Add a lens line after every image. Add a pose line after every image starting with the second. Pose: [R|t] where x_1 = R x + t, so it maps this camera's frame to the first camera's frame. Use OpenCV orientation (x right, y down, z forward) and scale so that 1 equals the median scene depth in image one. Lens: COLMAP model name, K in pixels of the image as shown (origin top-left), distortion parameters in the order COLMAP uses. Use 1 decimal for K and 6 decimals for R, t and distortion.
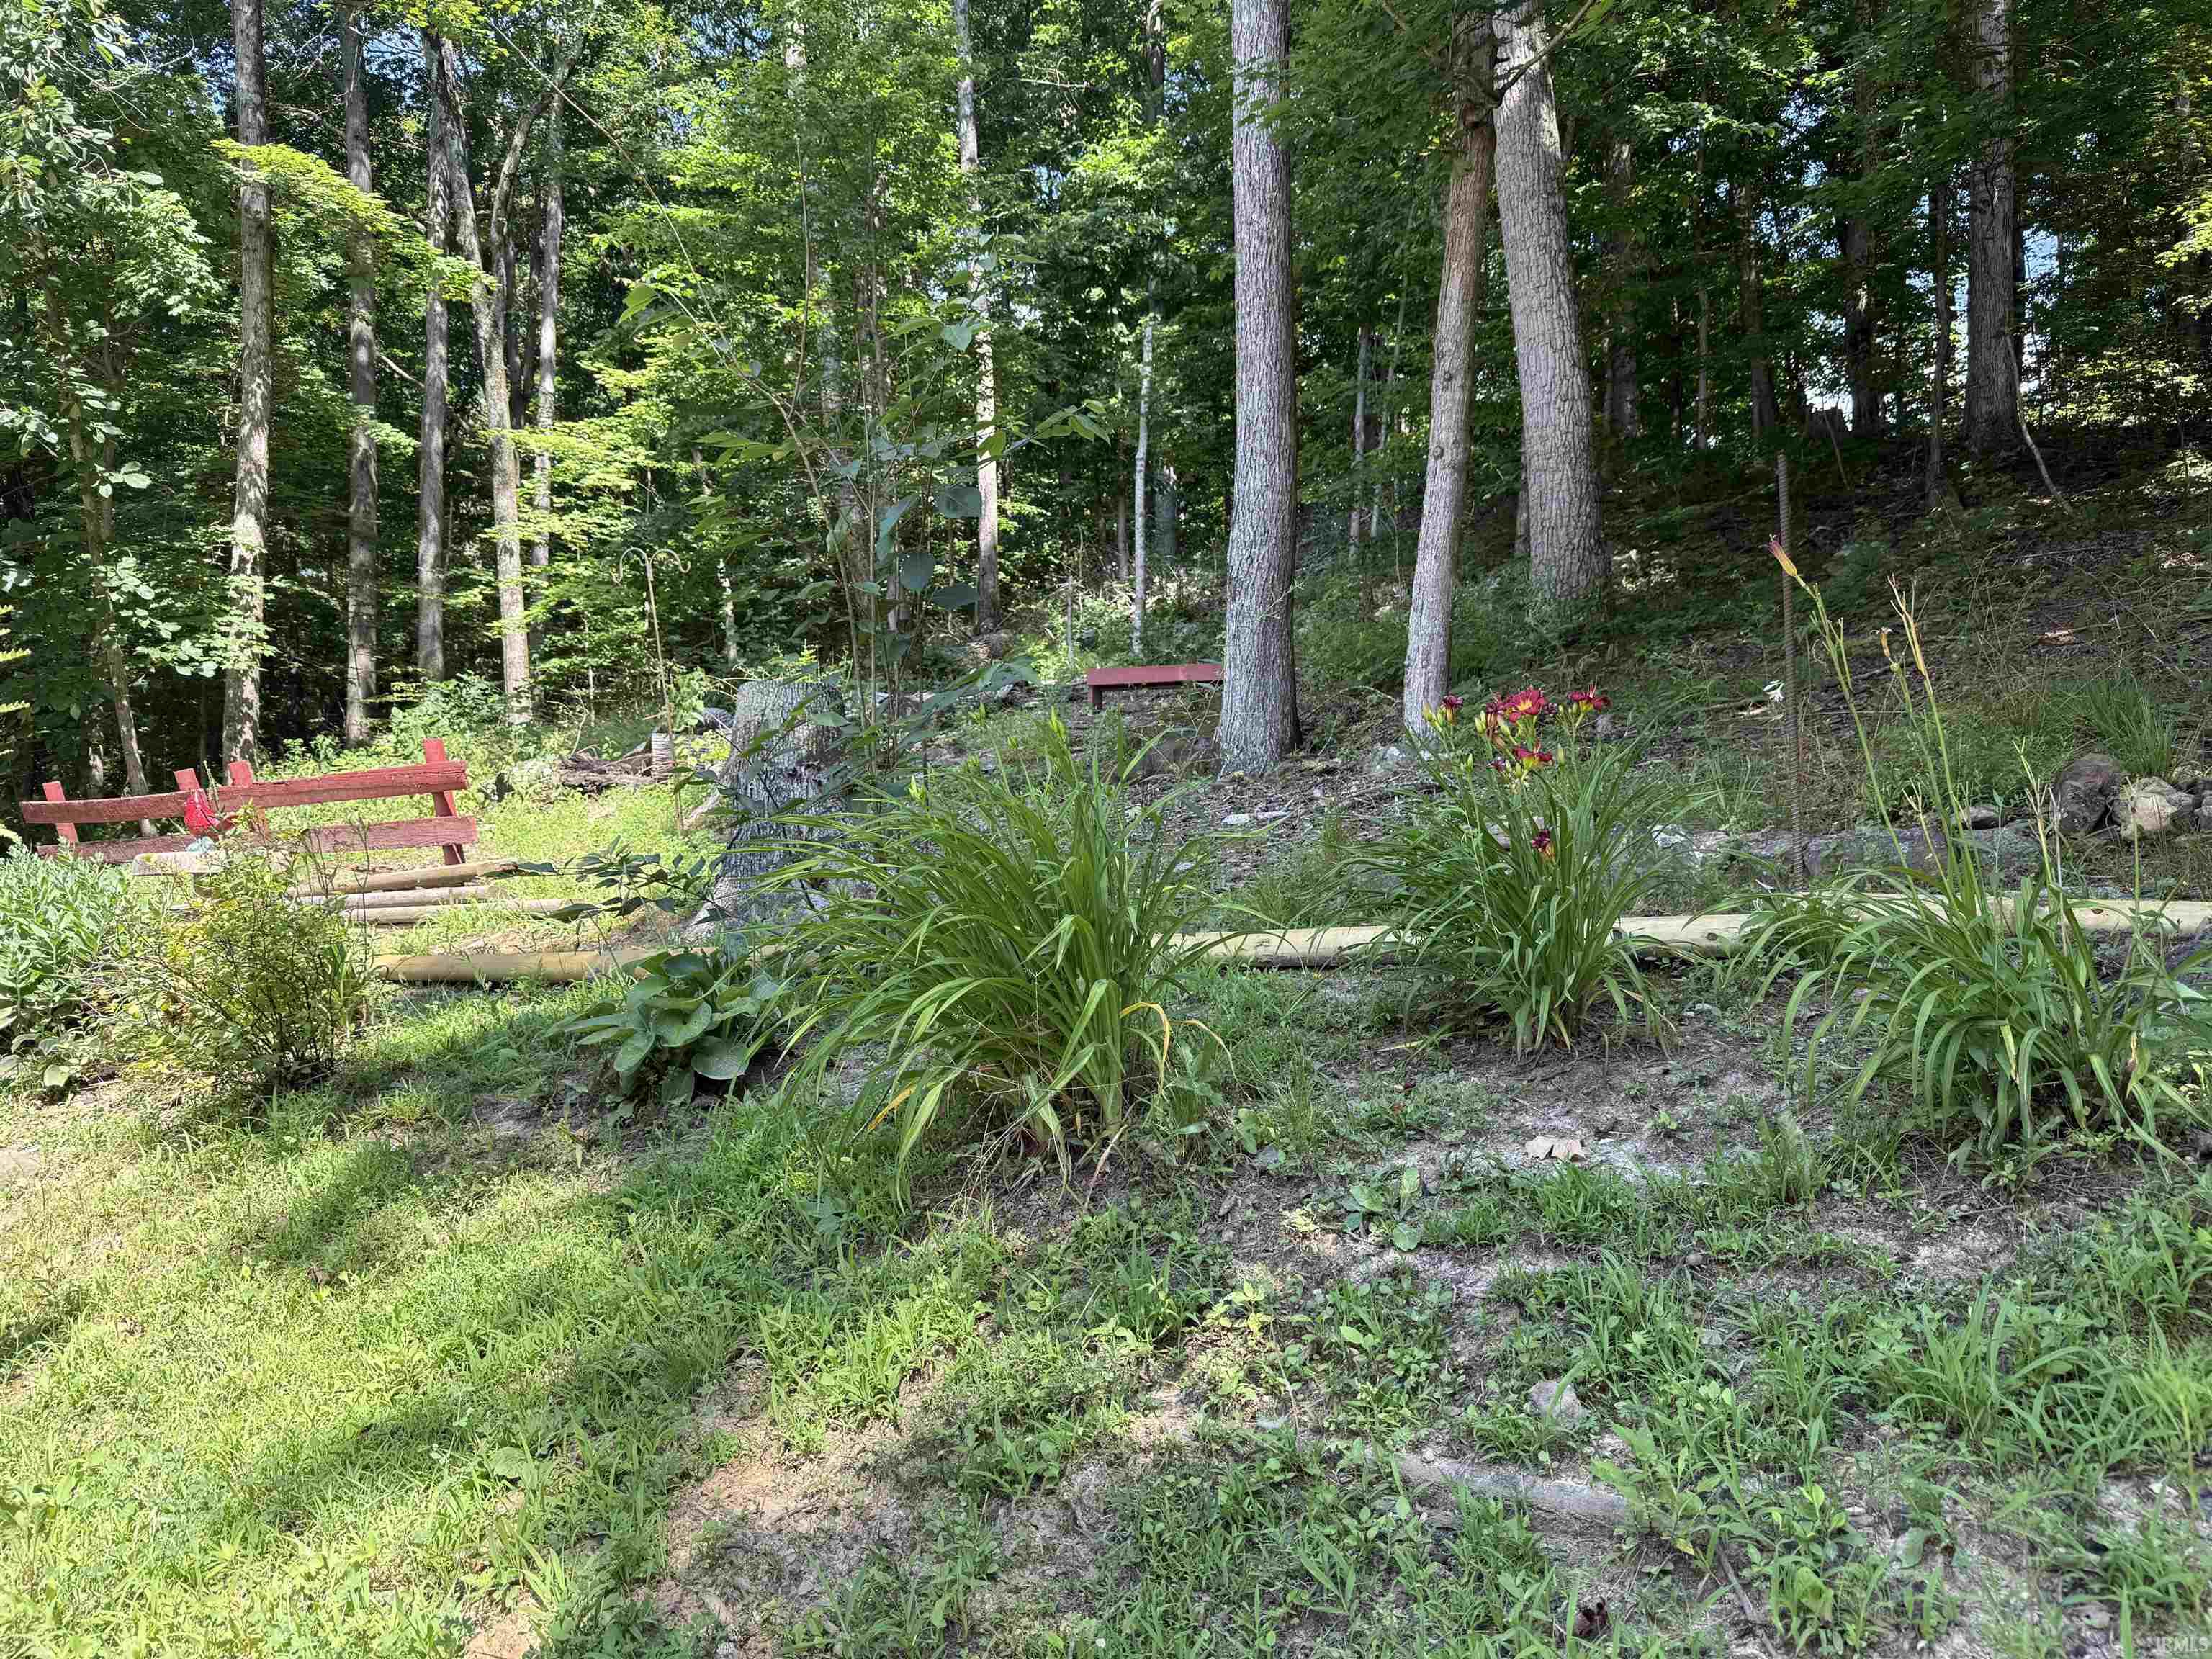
lens RADIAL K [[1553.7, 0, 1090.3], [0, 1553.7, 836.9], [0, 0, 1]] dist [0.073733, -0.093042]
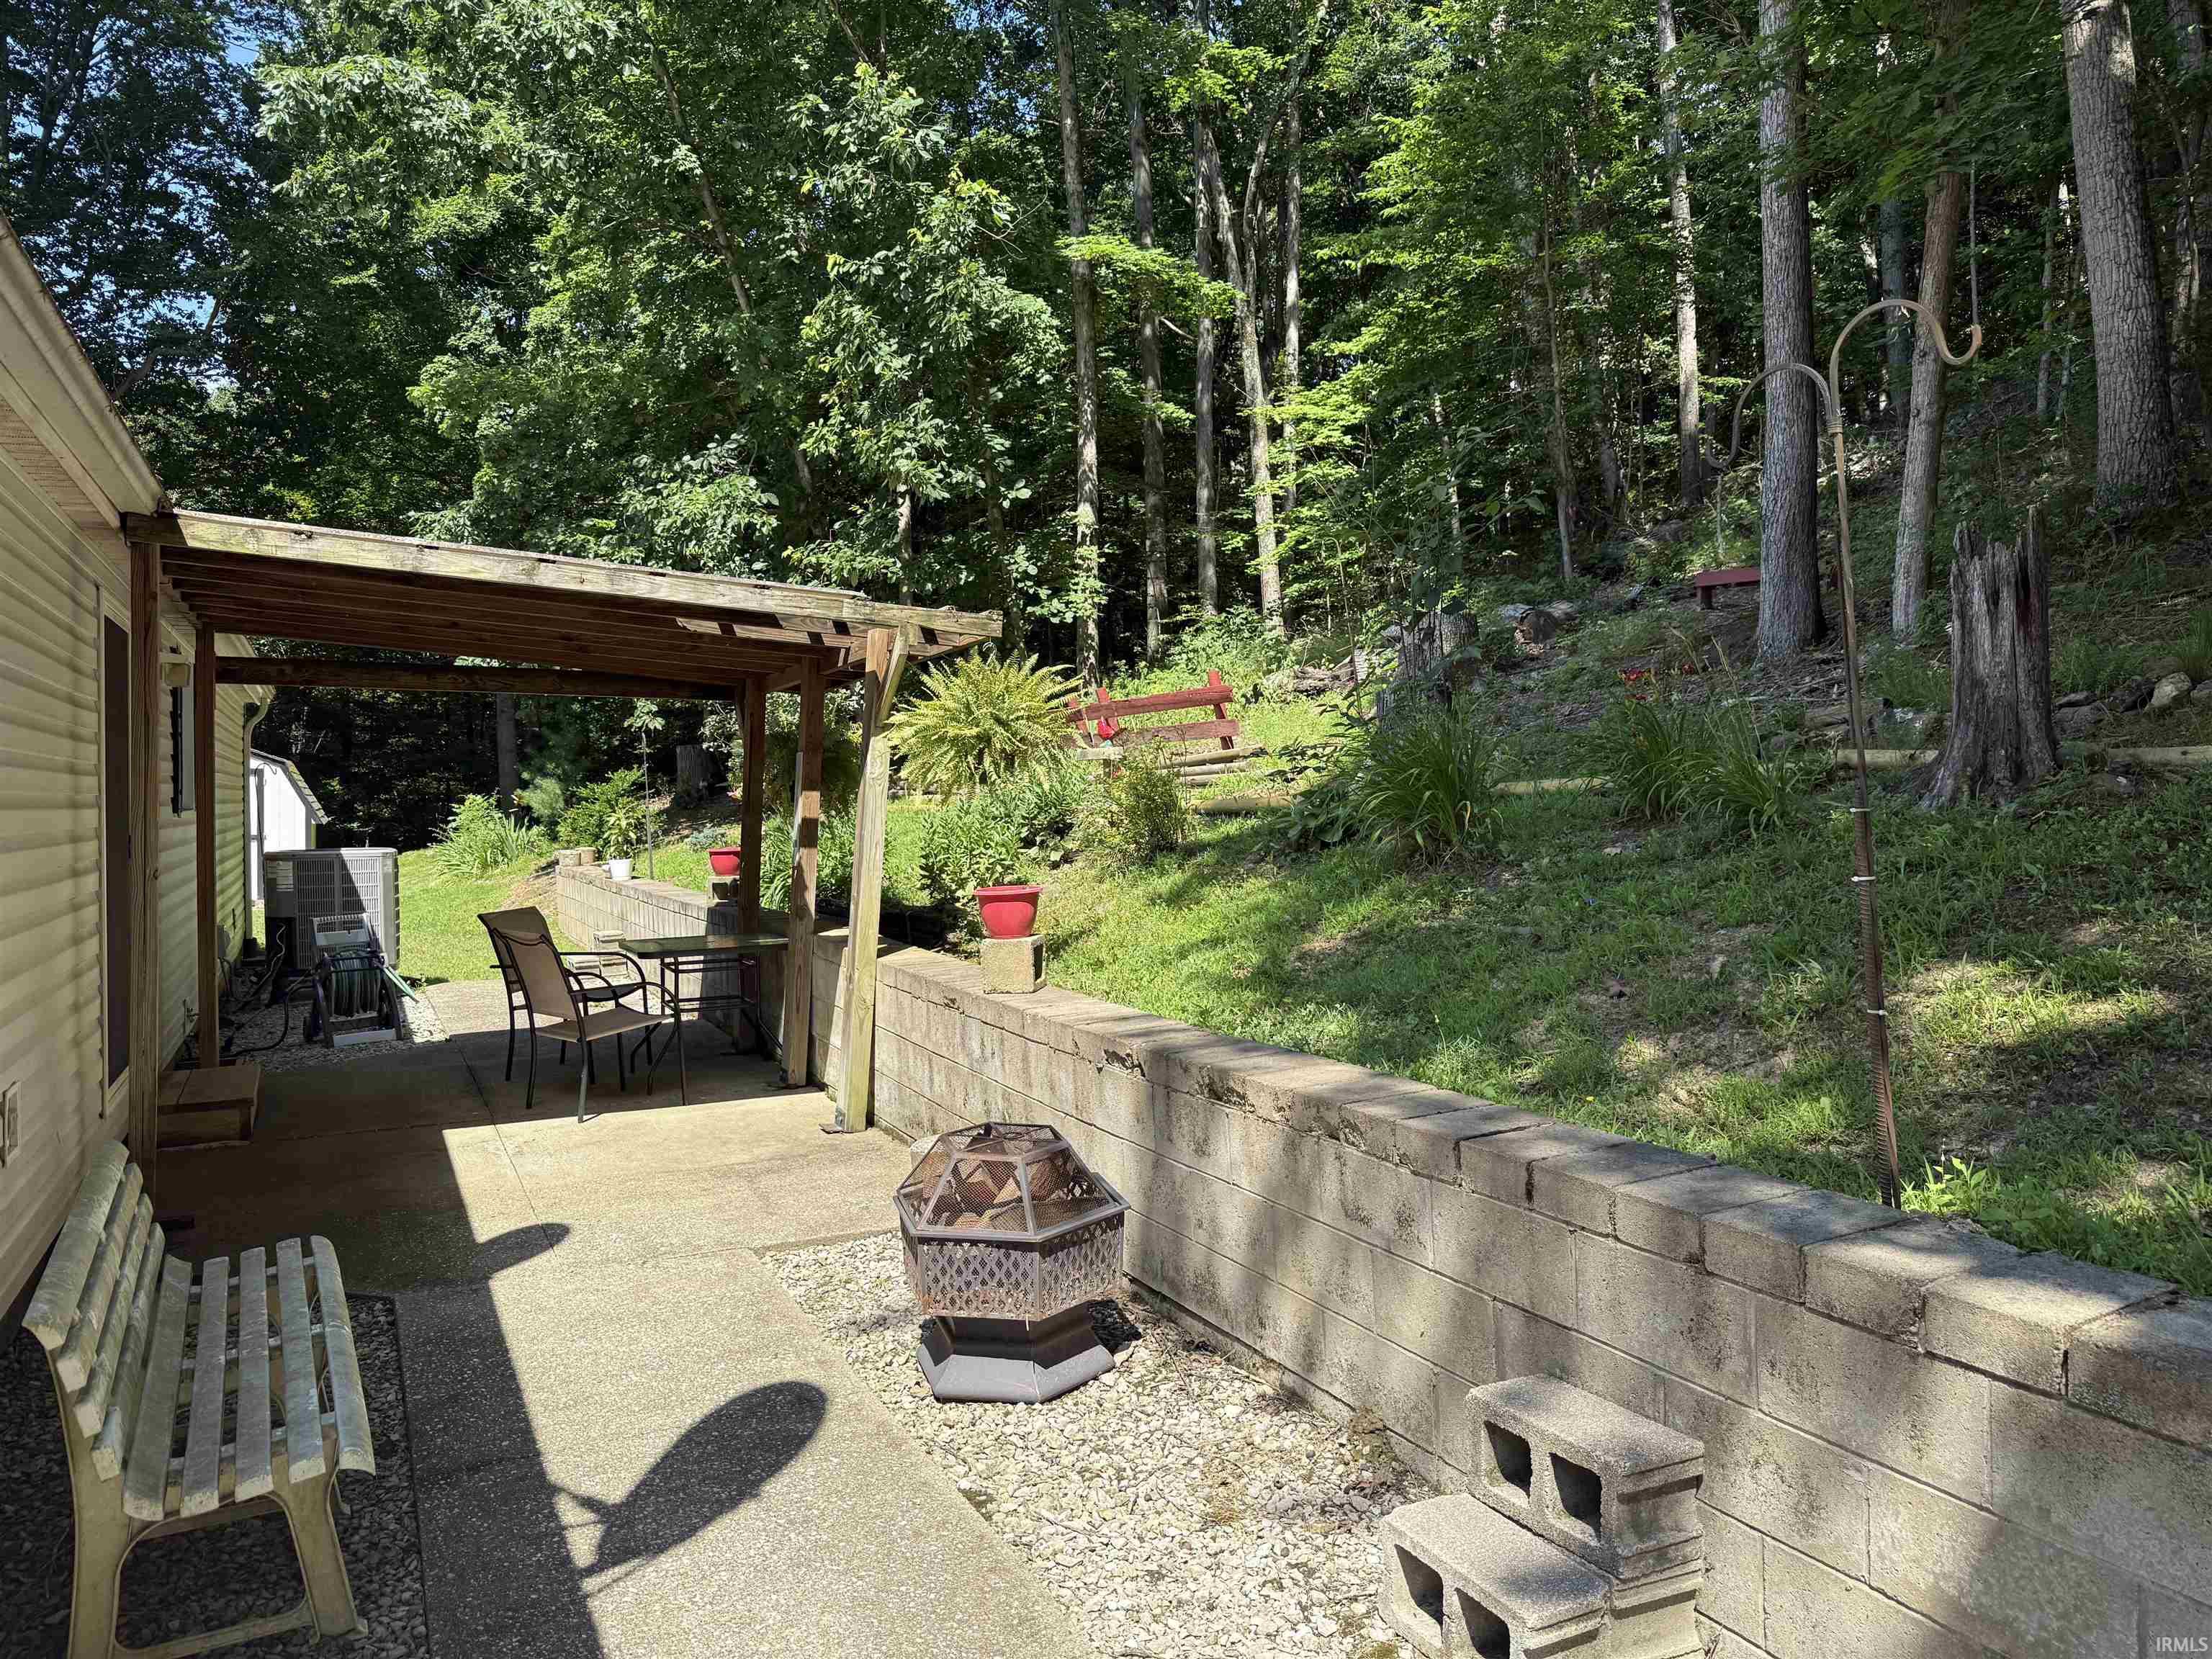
lens RADIAL K [[1553.7, 0, 1099.2], [0, 1553.7, 823.5], [0, 0, 1]] dist [0.073733, -0.093042]
pose [[0.891229, -0.004853, -0.453528, 0.122665], [0.038086, 0.997212, 0.064173, -0.008602], [0.451952, -0.074465, 0.888929, -0.294909]]
